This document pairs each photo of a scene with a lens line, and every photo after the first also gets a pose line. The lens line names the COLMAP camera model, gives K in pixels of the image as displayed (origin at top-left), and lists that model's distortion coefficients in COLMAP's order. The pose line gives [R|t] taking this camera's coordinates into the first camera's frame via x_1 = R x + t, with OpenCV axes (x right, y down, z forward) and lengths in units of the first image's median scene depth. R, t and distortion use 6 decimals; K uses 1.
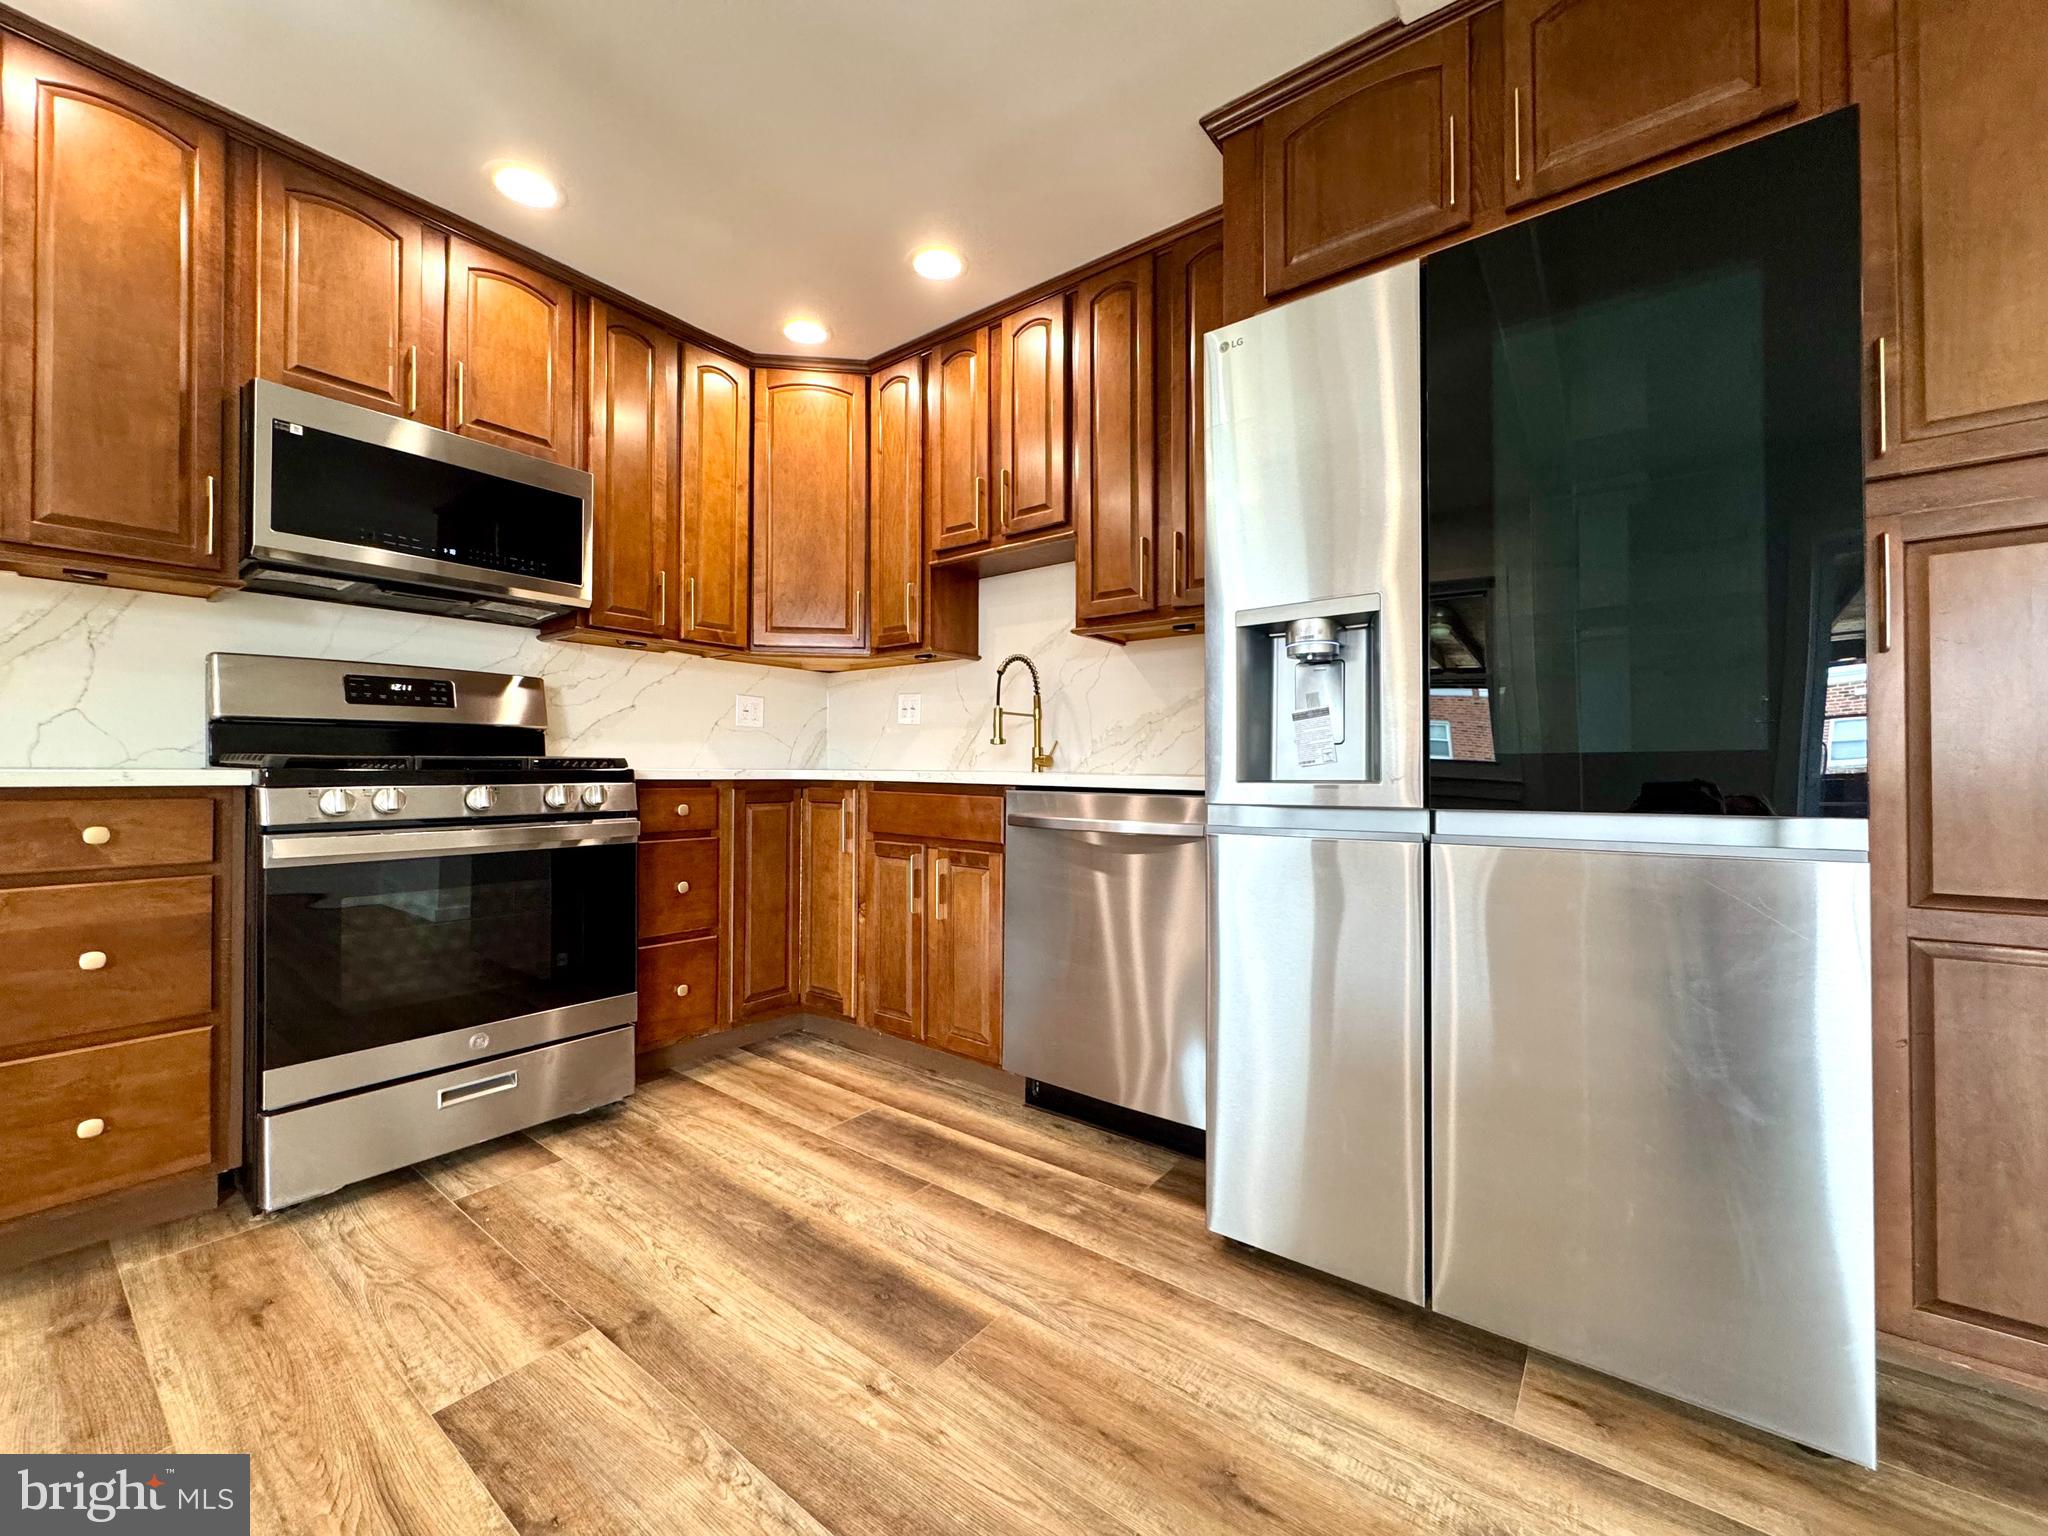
lens RADIAL K [[821.9, 0, 1020.1], [0, 821.9, 766.2], [0, 0, 1]] dist [-0.003870, 0.000752]
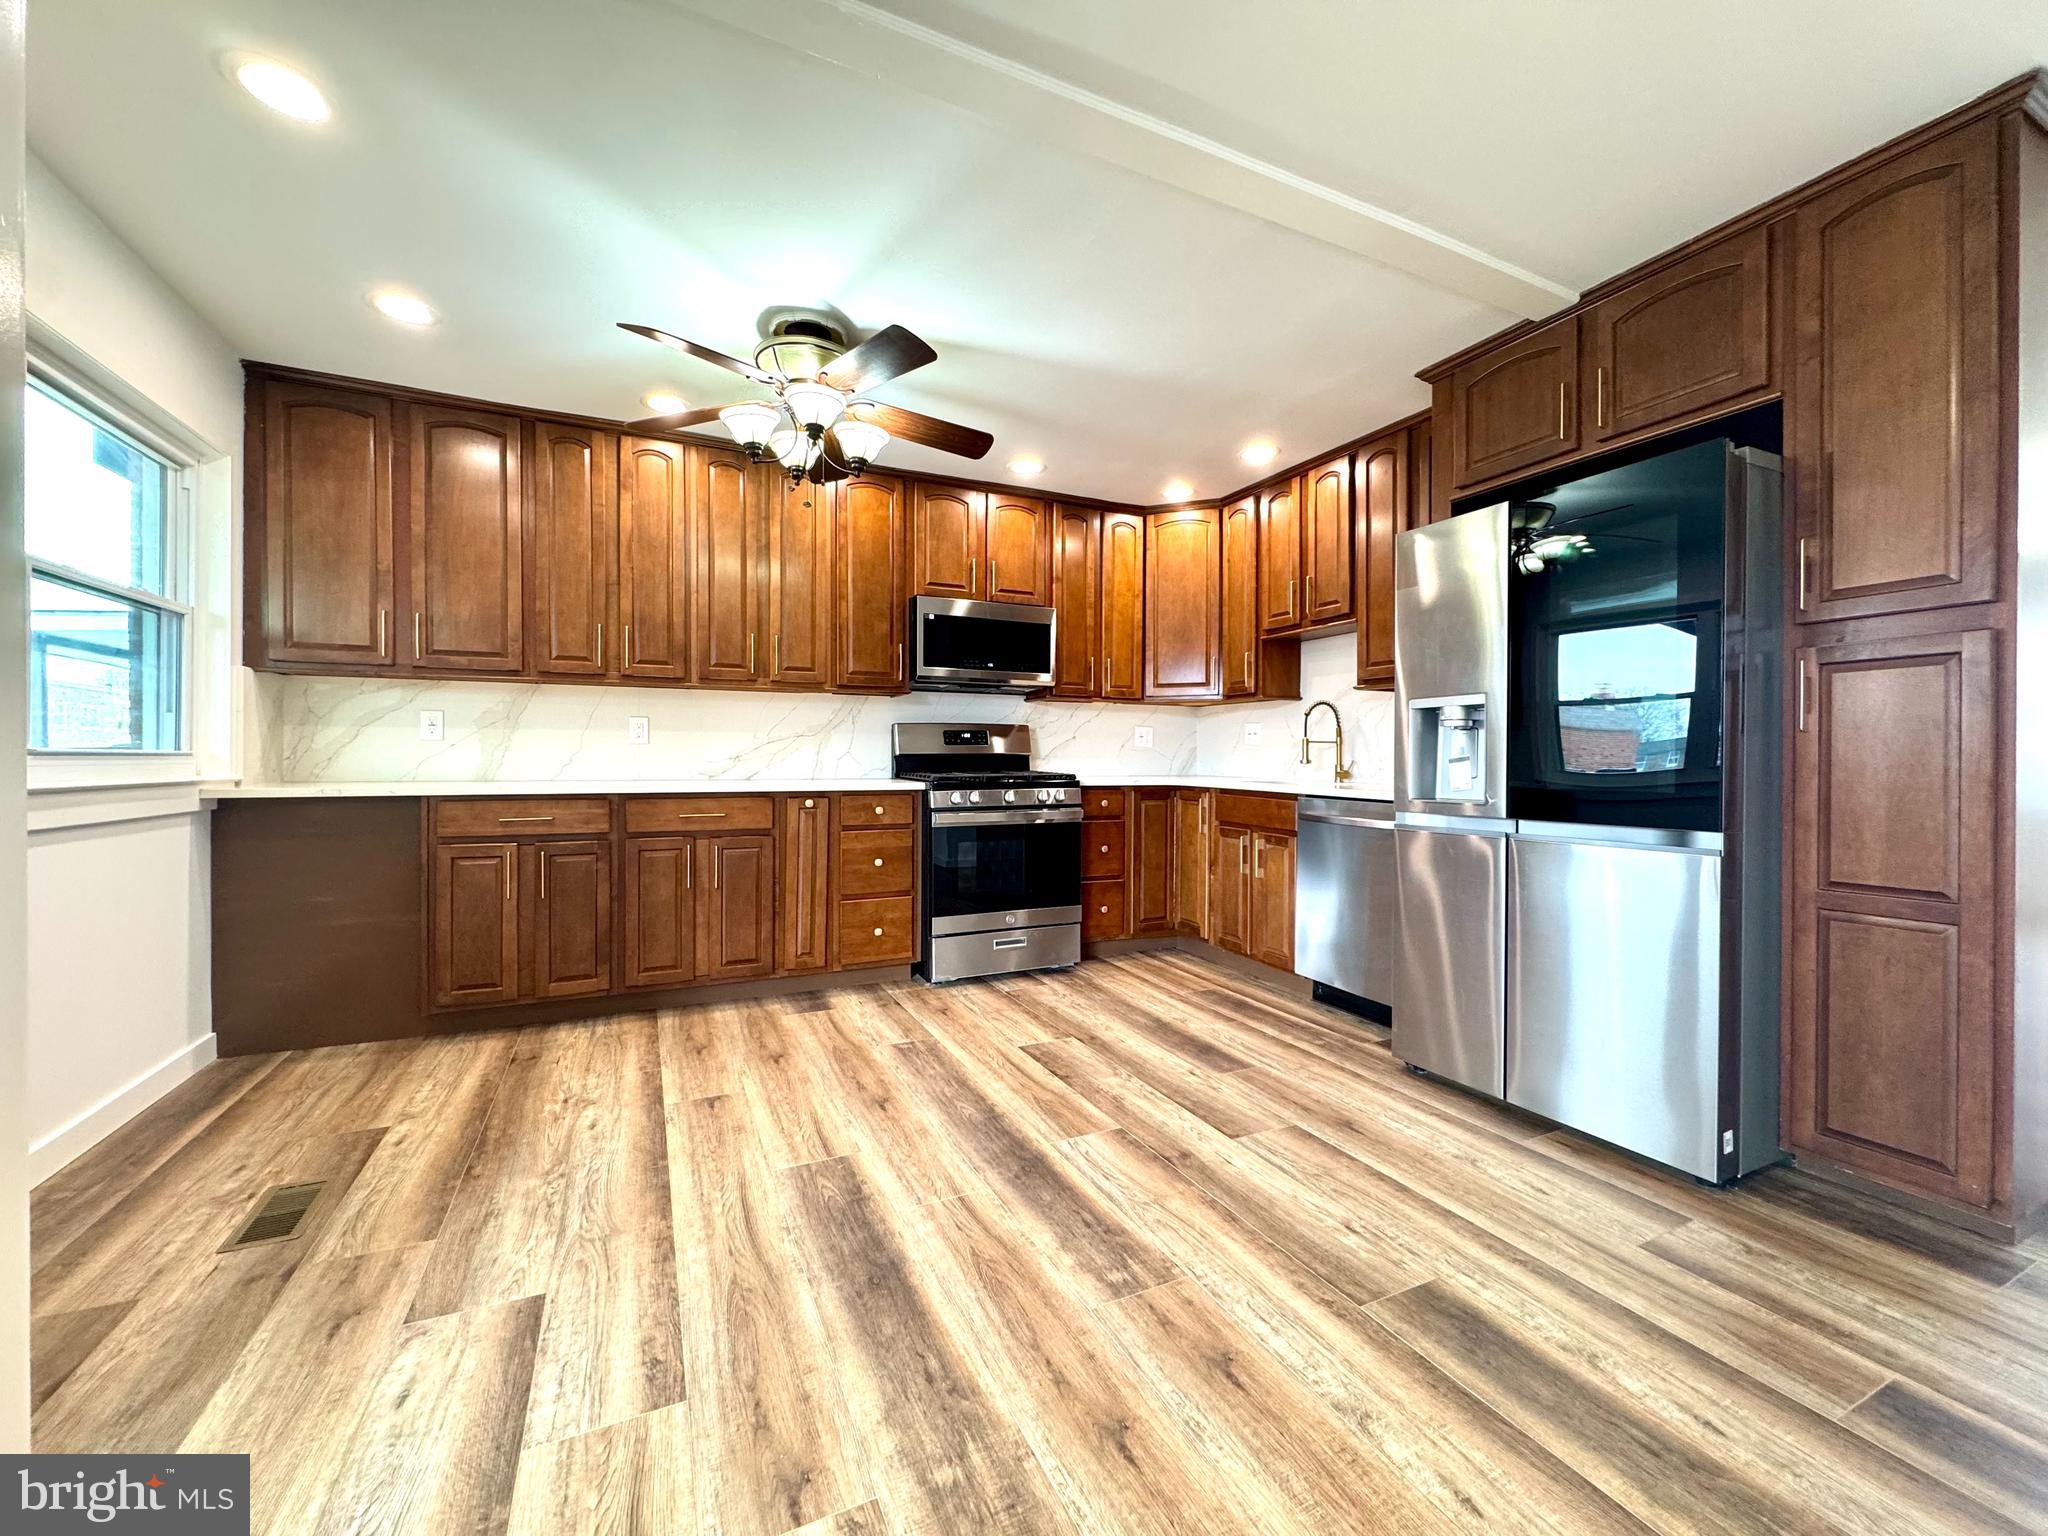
lens RADIAL K [[821.9, 0, 1024.8], [0, 821.9, 759.4], [0, 0, 1]] dist [-0.003870, 0.000752]
pose [[0.891871, 0.002139, -0.452285, 0.237545], [0.001383, 0.999971, 0.007457, -0.057760], [0.452288, -0.007276, 0.891842, -0.666437]]
